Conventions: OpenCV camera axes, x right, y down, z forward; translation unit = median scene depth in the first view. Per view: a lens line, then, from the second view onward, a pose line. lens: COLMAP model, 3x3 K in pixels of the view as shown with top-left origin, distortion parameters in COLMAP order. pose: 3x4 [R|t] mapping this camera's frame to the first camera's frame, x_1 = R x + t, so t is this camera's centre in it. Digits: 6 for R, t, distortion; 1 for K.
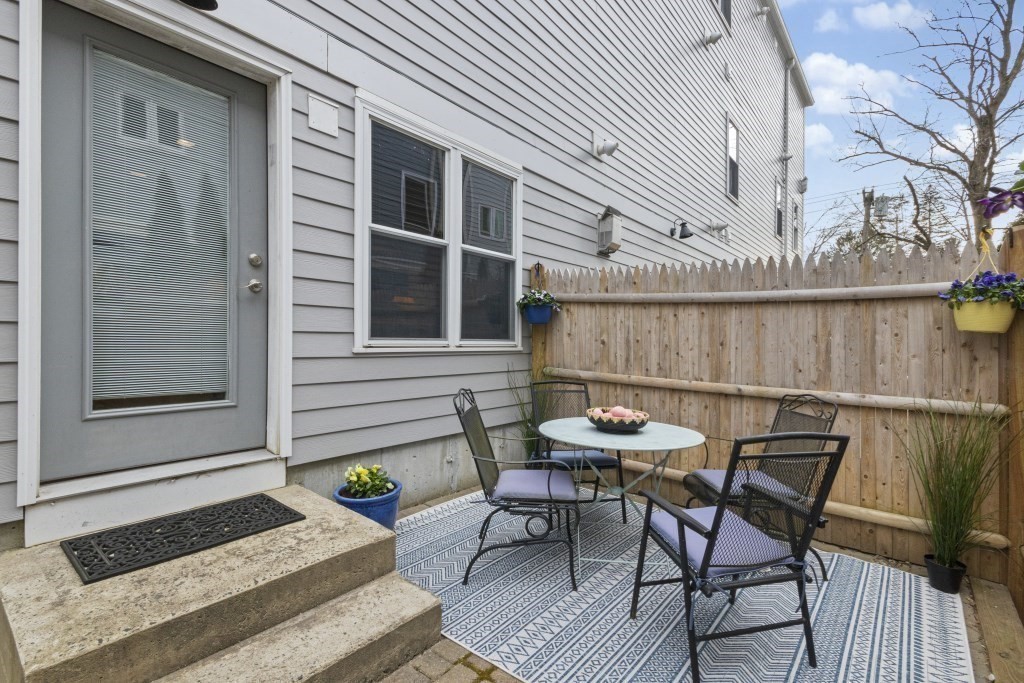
lens RADIAL K [[465.3, 0, 516.6], [0, 465.3, 349.9], [0, 0, 1]] dist [0.000503, 0.000097]
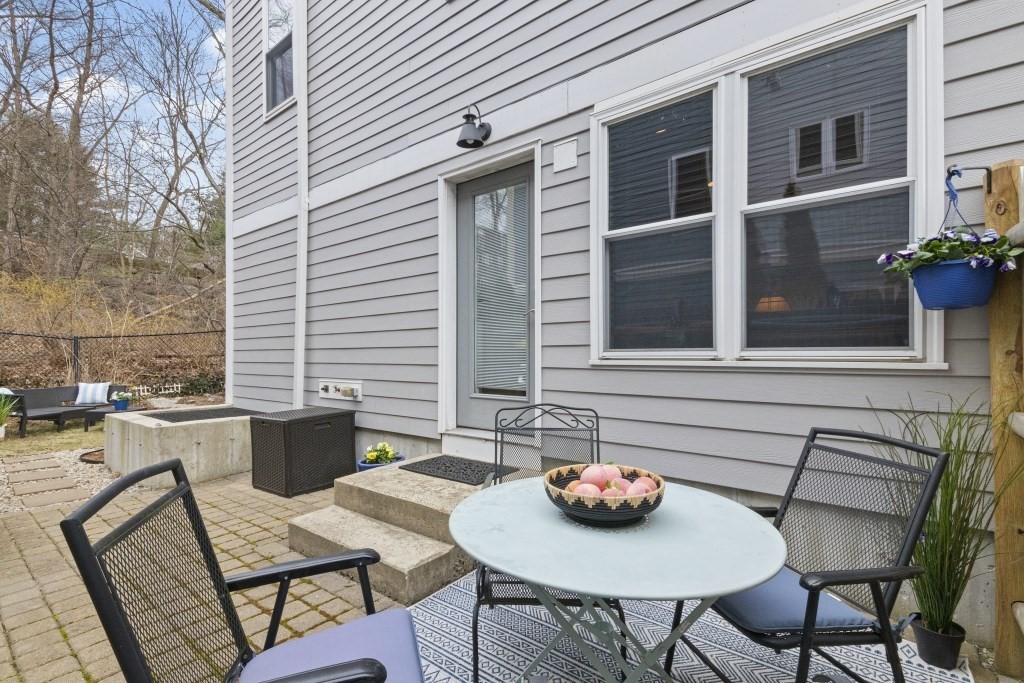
lens RADIAL K [[465.3, 0, 506.8], [0, 465.3, 353.9], [0, 0, 1]] dist [0.000503, 0.000097]
pose [[0.006693, -0.013561, -0.999886, 0.666567], [-0.017312, 0.999757, -0.013676, 0.000054], [0.999828, 0.017401, 0.006457, 0.804528]]
